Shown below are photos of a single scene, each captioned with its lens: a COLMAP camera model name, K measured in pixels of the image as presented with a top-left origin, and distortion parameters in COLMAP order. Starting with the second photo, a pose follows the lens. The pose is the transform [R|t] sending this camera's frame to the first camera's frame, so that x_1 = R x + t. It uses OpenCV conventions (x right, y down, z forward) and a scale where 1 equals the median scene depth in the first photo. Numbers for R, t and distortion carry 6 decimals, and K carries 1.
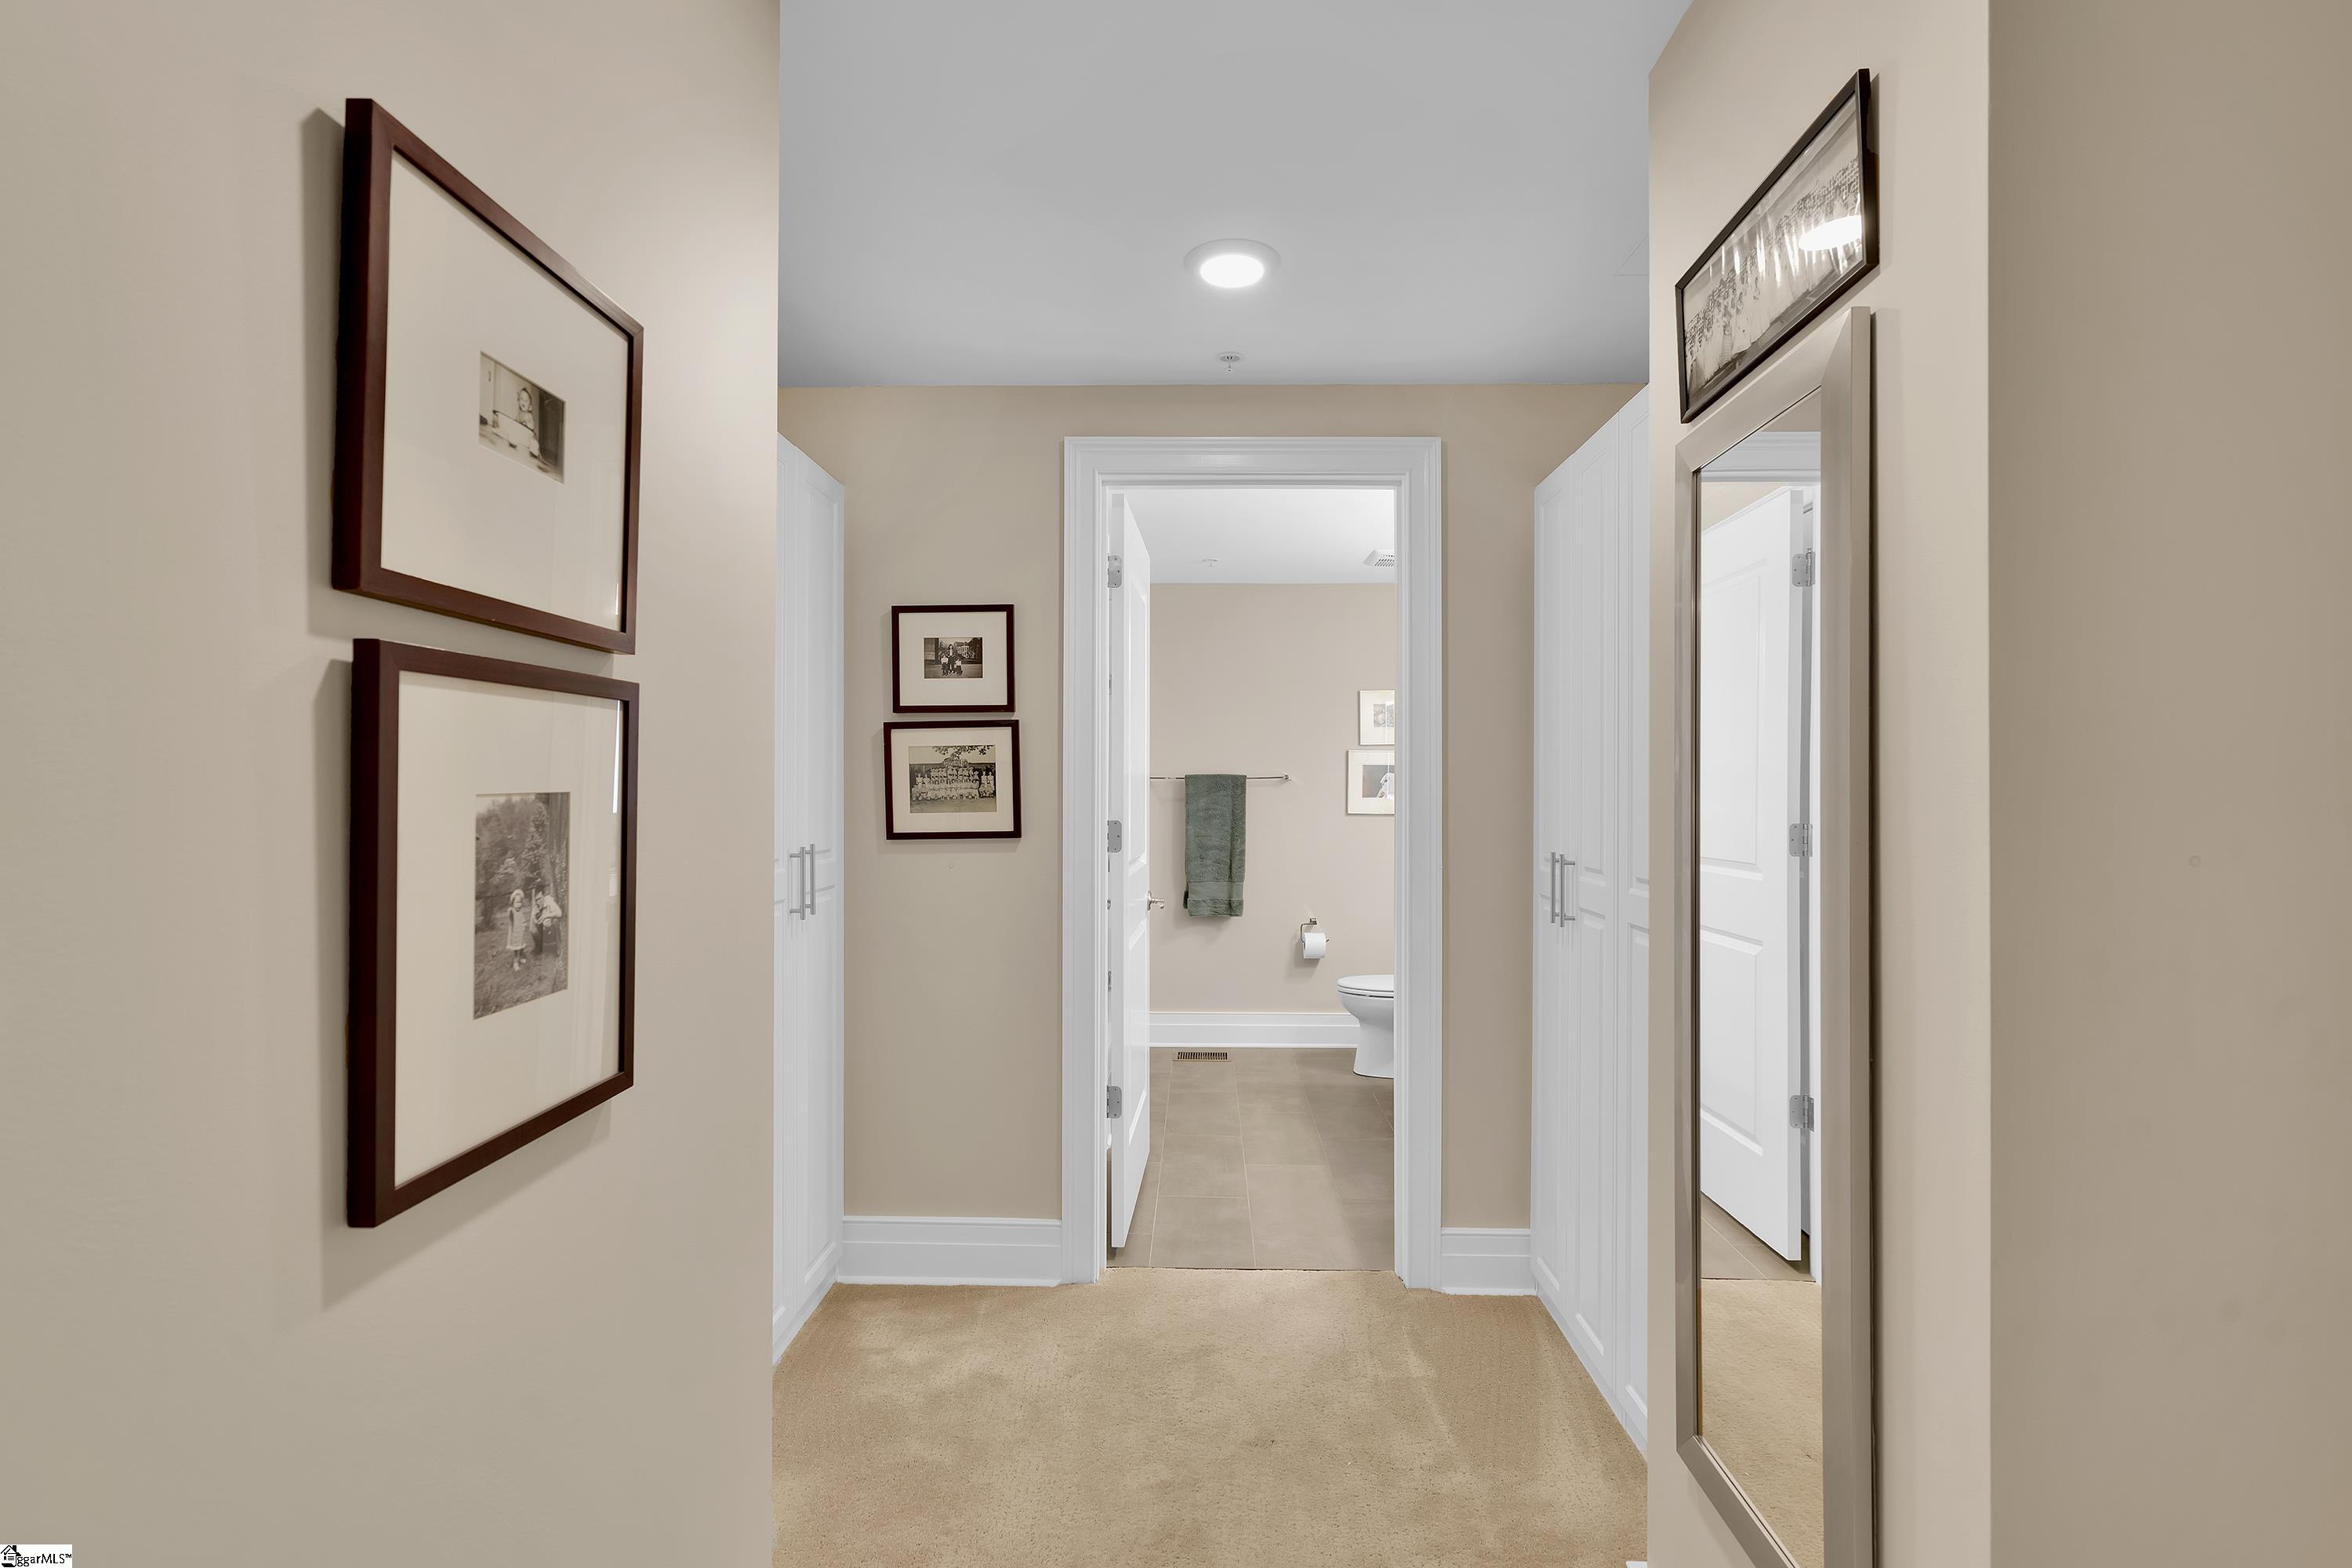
lens RADIAL K [[1055.9, 0, 1178.1], [0, 1055.9, 791.8], [0, 0, 1]] dist [0.003965, 0.000104]
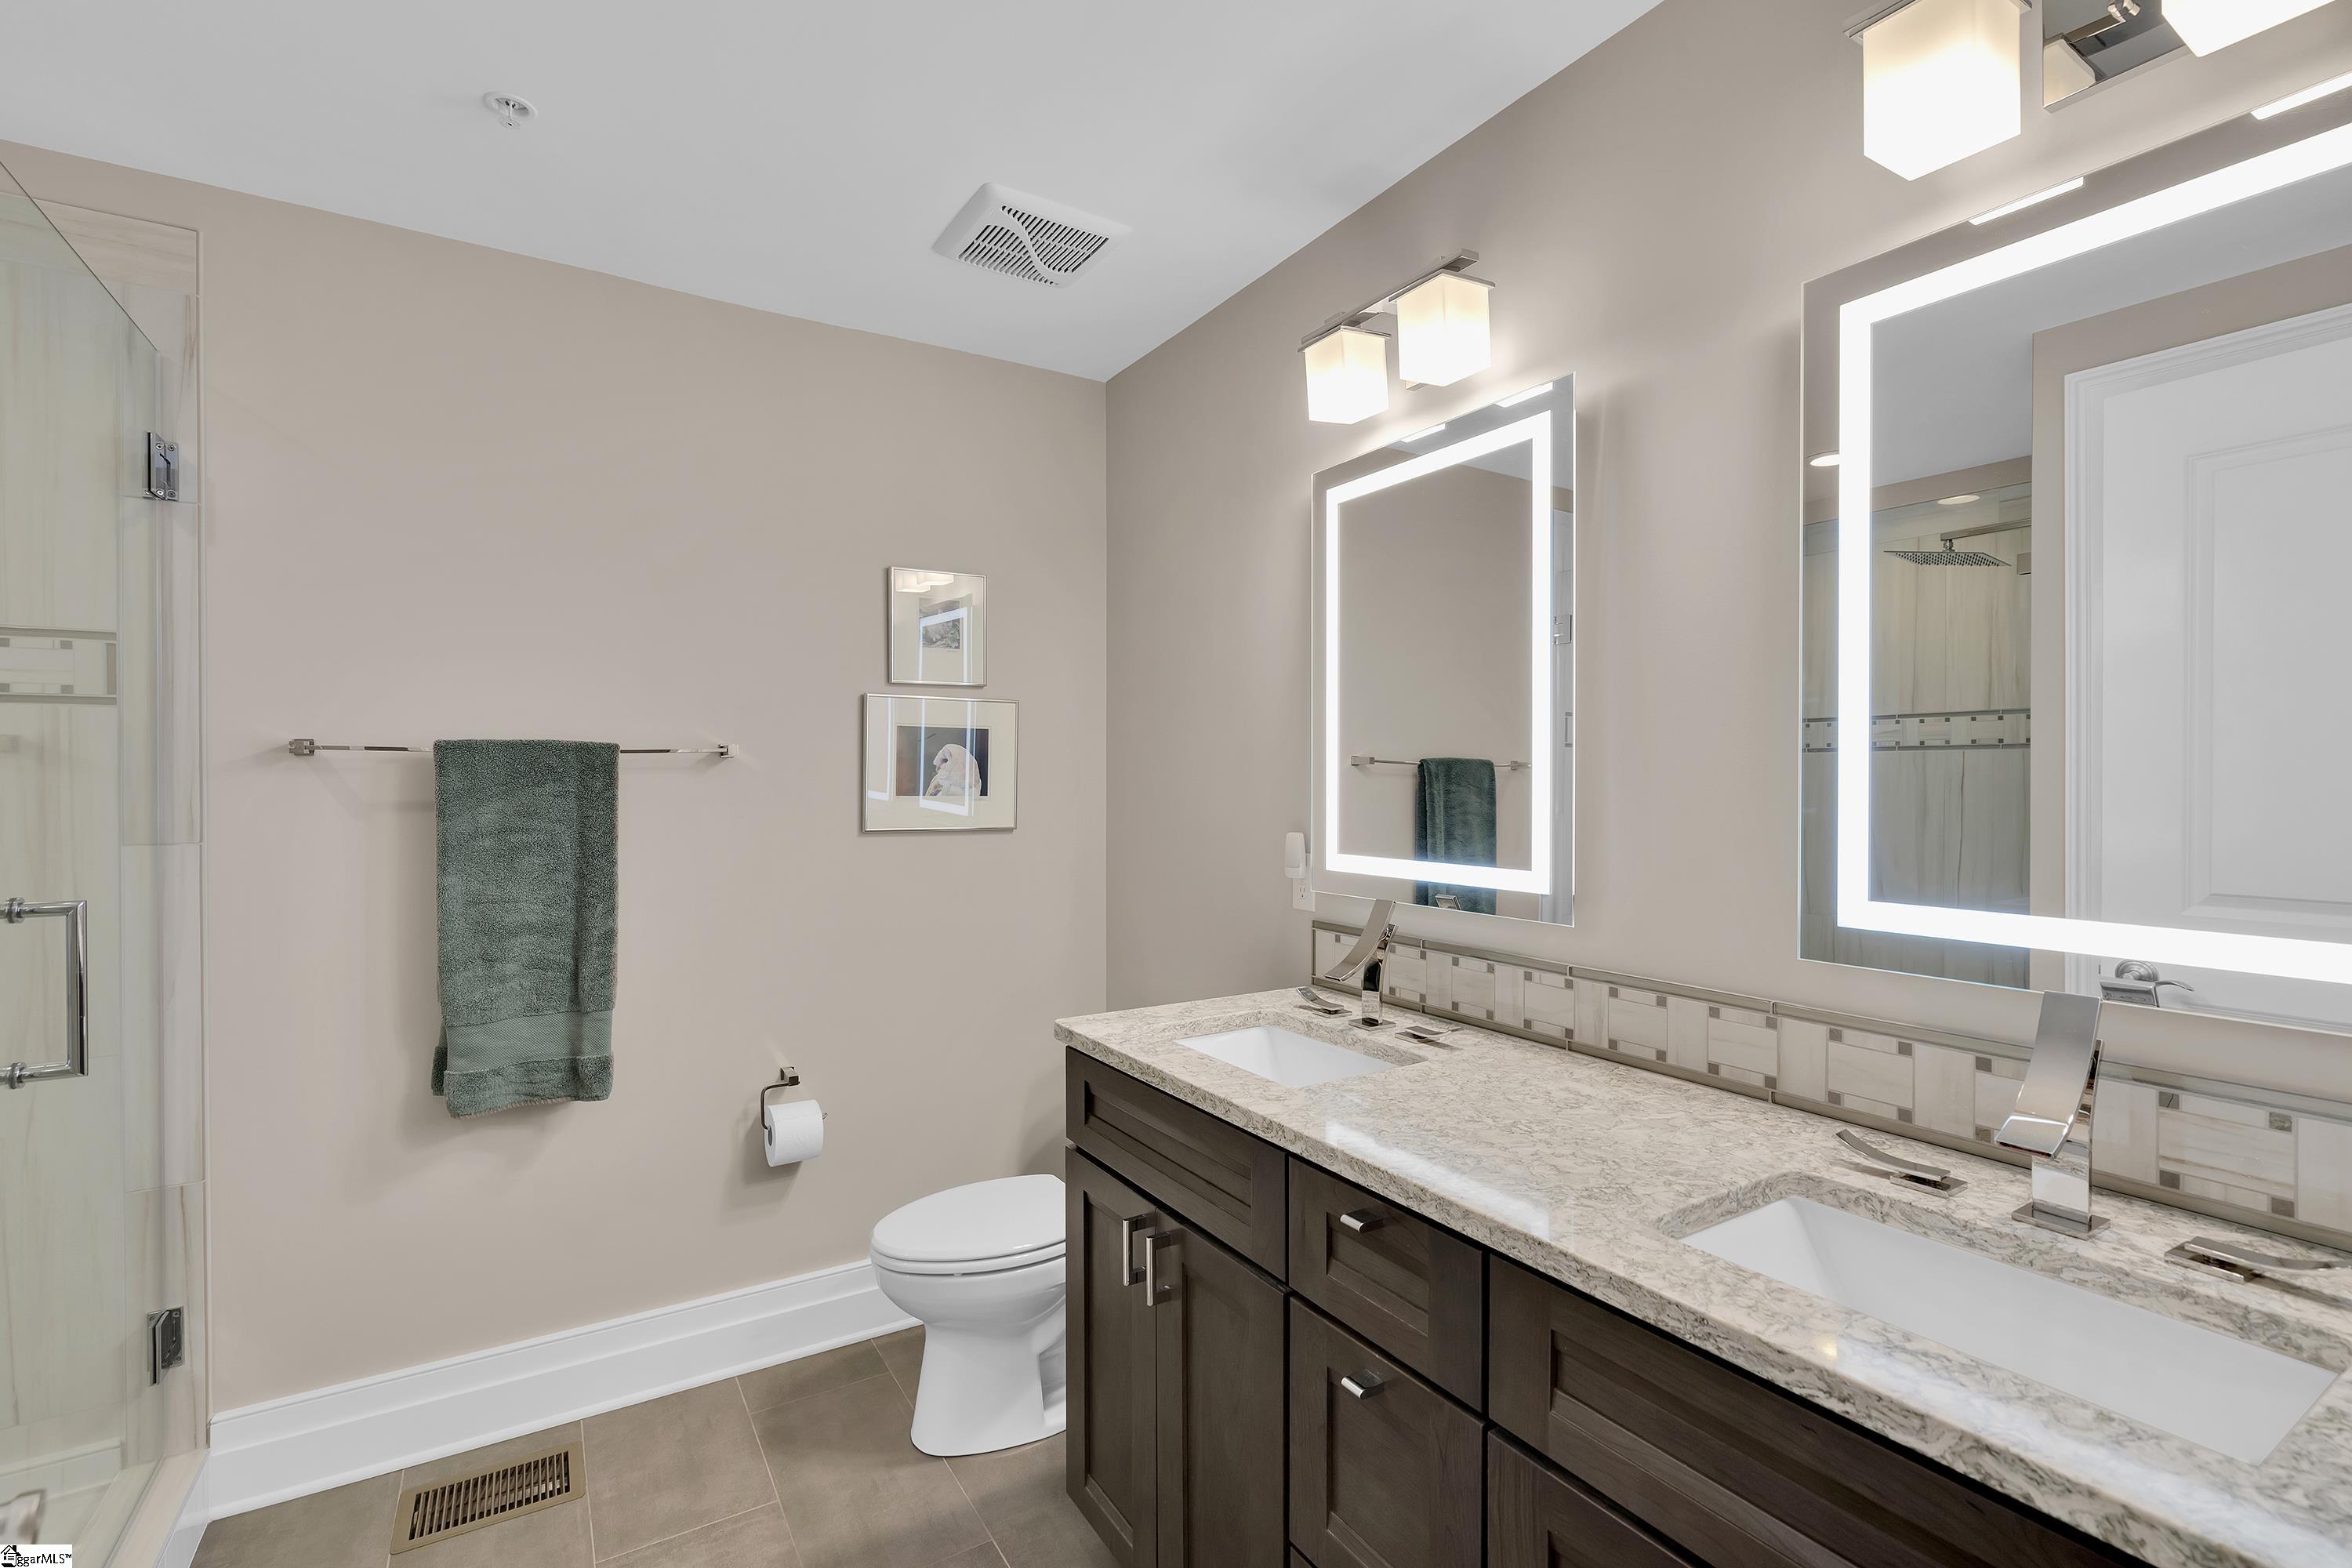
lens RADIAL K [[1055.9, 0, 1167.0], [0, 1055.9, 784.4], [0, 0, 1]] dist [0.003965, 0.000104]
pose [[0.845007, -0.005333, 0.534728, 0.025495], [-0.005450, 0.999812, 0.018584, -0.009044], [-0.534727, -0.018618, 0.844820, 0.545533]]
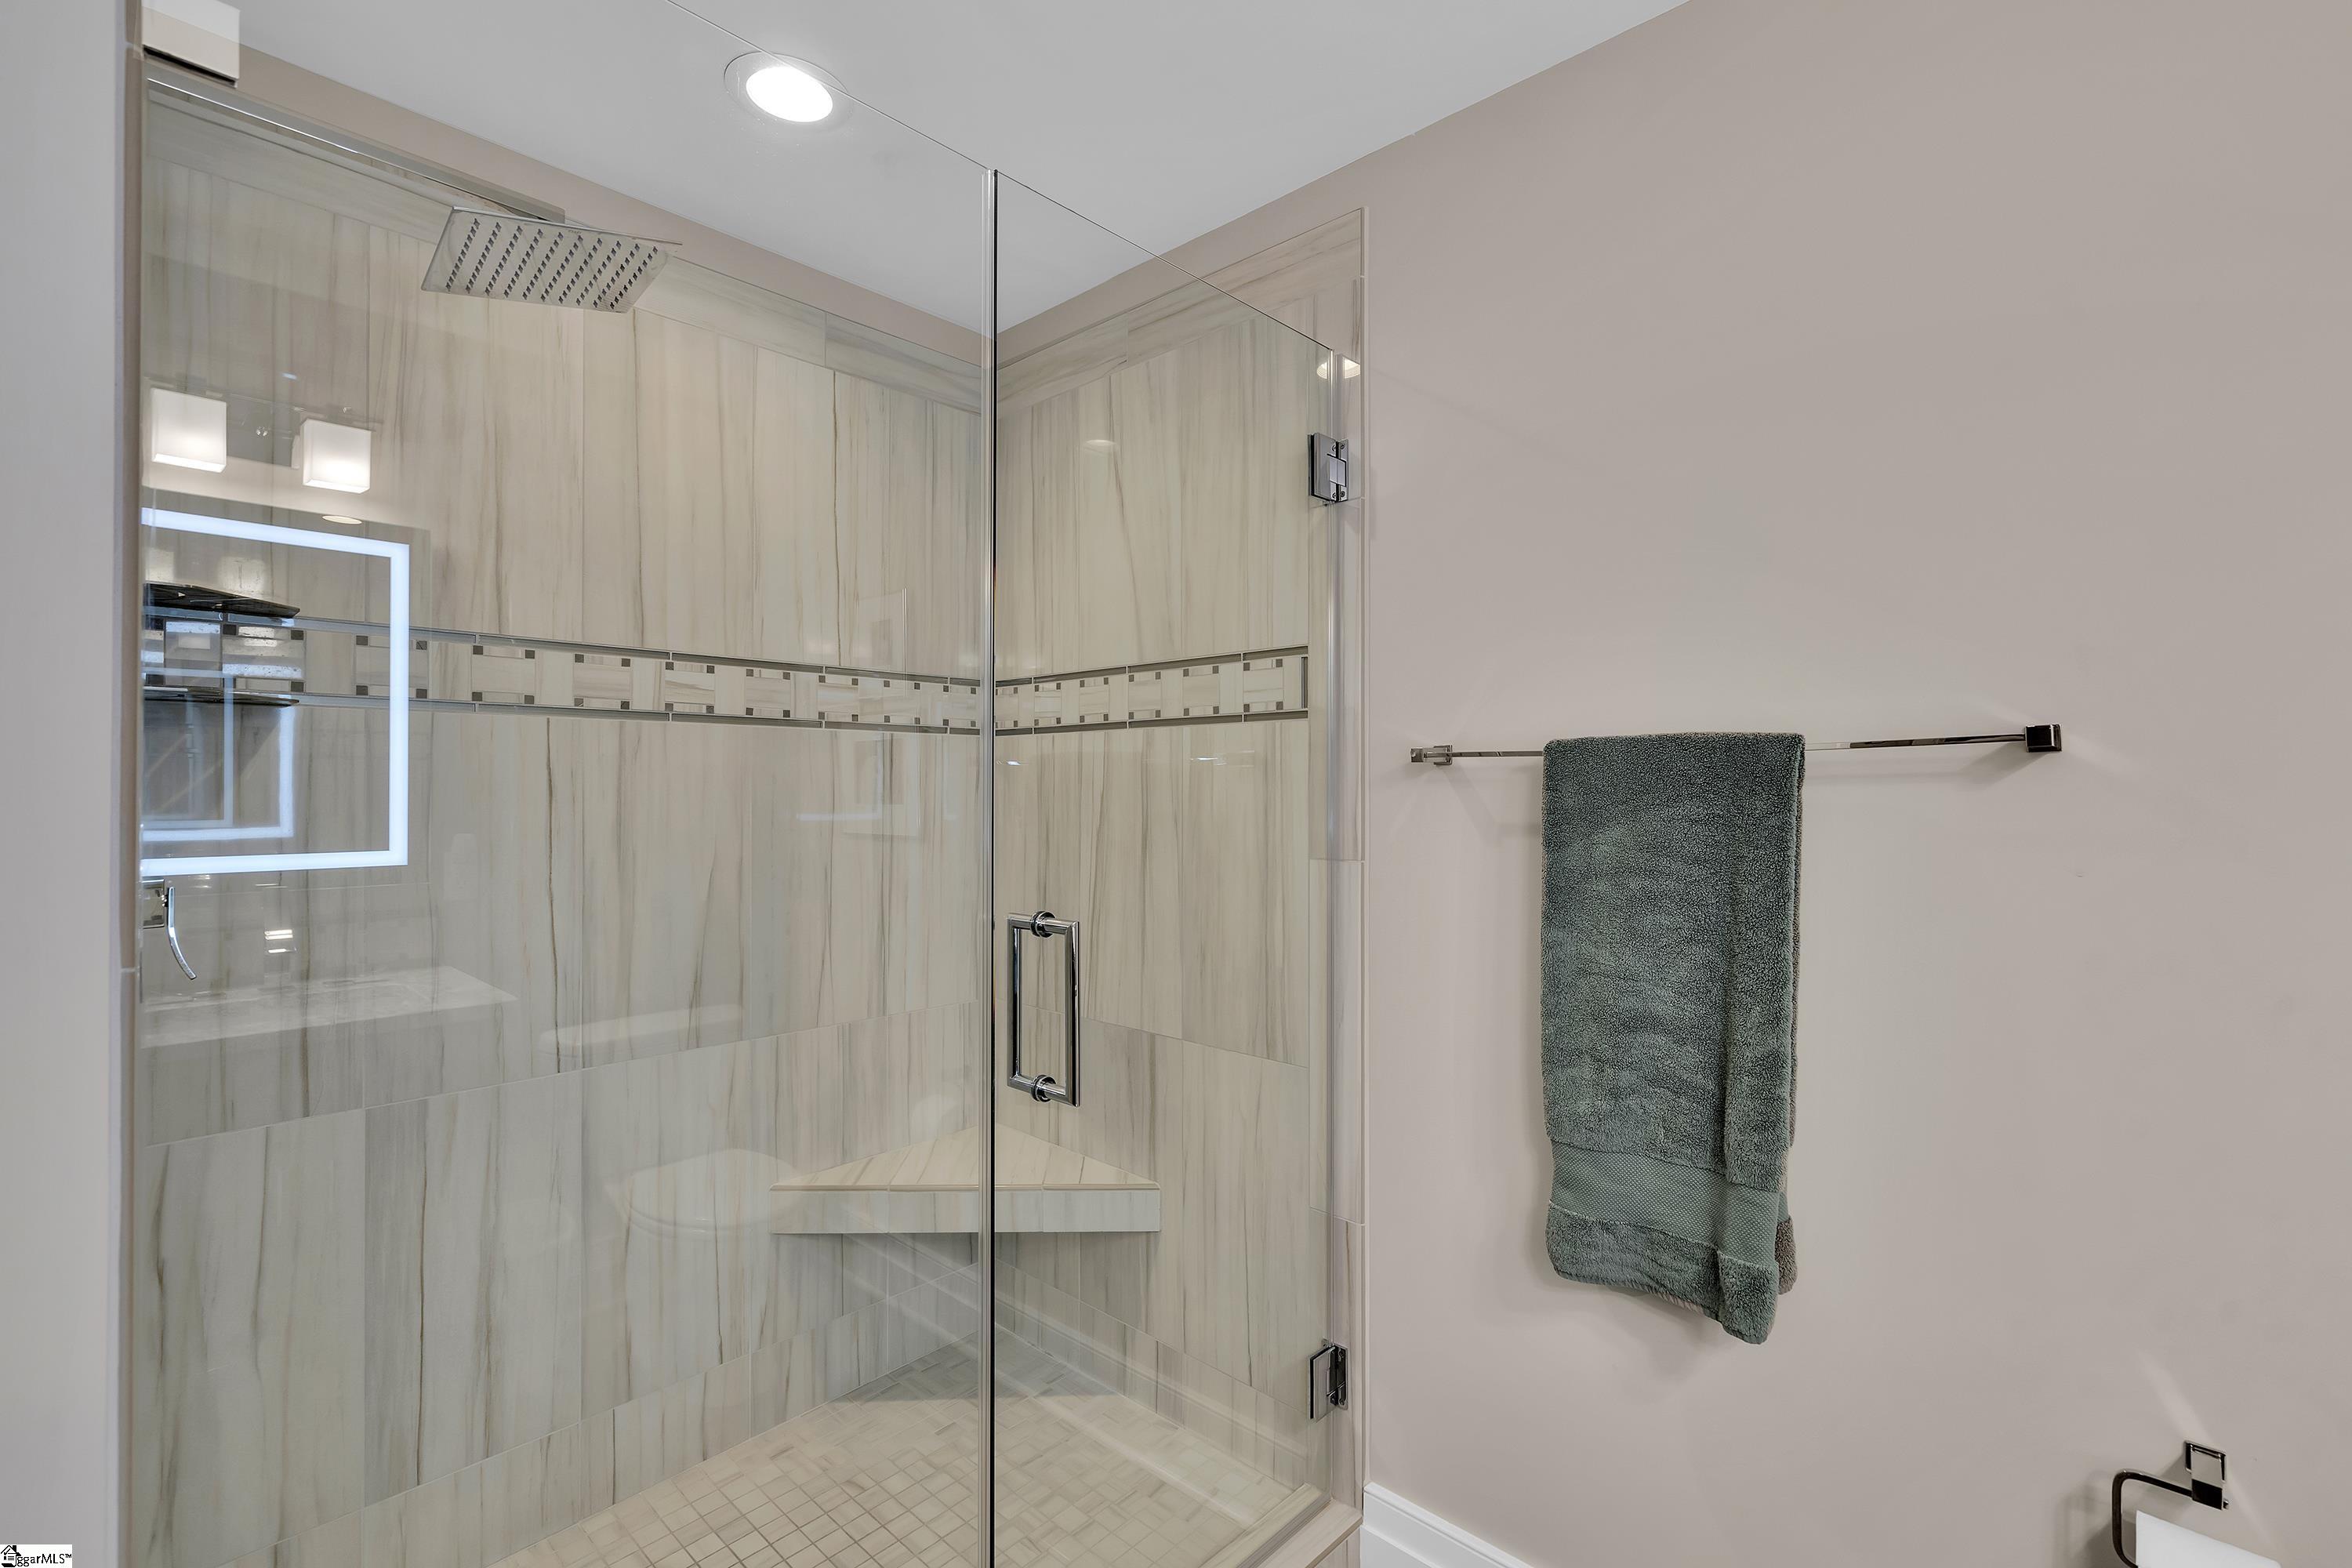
lens RADIAL K [[1055.9, 0, 1167.1], [0, 1055.9, 790.6], [0, 0, 1]] dist [0.003965, 0.000104]
pose [[0.747640, 0.001094, -0.664103, 0.115821], [0.008581, 0.999899, 0.011308, -0.007200], [0.664049, -0.014153, 0.747555, 0.732968]]
